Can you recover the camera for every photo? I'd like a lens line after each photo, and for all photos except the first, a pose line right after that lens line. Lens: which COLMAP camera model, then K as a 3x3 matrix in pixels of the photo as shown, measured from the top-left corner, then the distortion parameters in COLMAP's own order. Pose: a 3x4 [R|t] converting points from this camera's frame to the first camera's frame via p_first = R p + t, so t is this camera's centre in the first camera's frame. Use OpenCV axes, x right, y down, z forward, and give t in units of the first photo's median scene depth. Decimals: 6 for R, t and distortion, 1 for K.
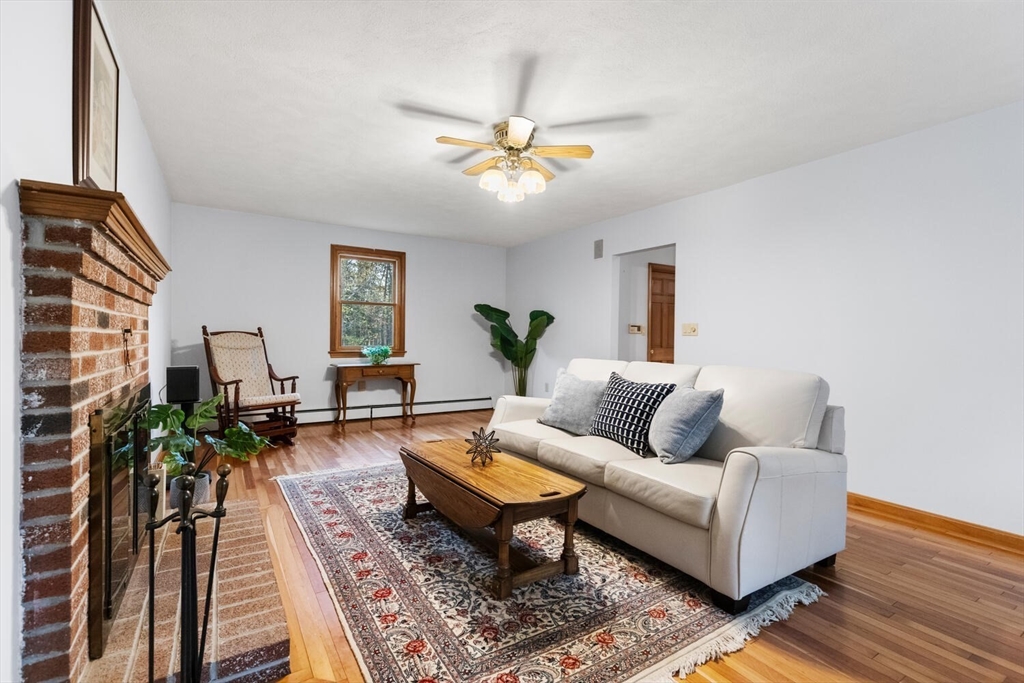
lens RADIAL K [[469.5, 0, 499.0], [0, 469.5, 337.3], [0, 0, 1]] dist [0.008179, -0.000601]
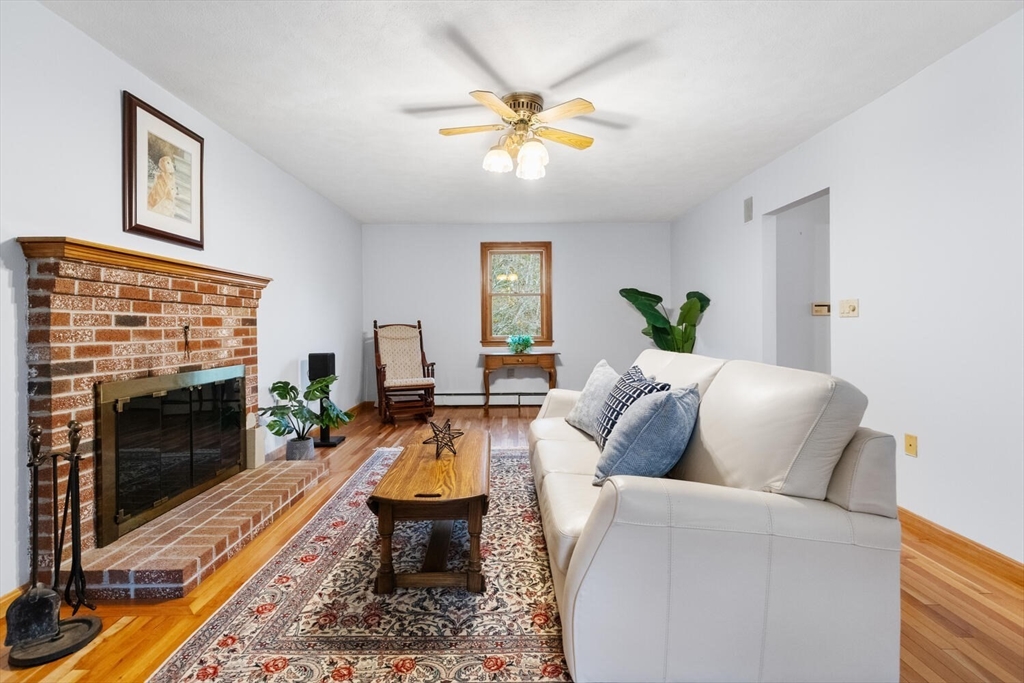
lens RADIAL K [[469.5, 0, 492.9], [0, 469.5, 322.4], [0, 0, 1]] dist [0.008179, -0.000601]
pose [[0.844459, -0.023439, -0.535107, 0.626045], [0.018938, 0.999724, -0.013904, 0.007327], [0.535285, 0.001607, 0.844670, 0.248717]]
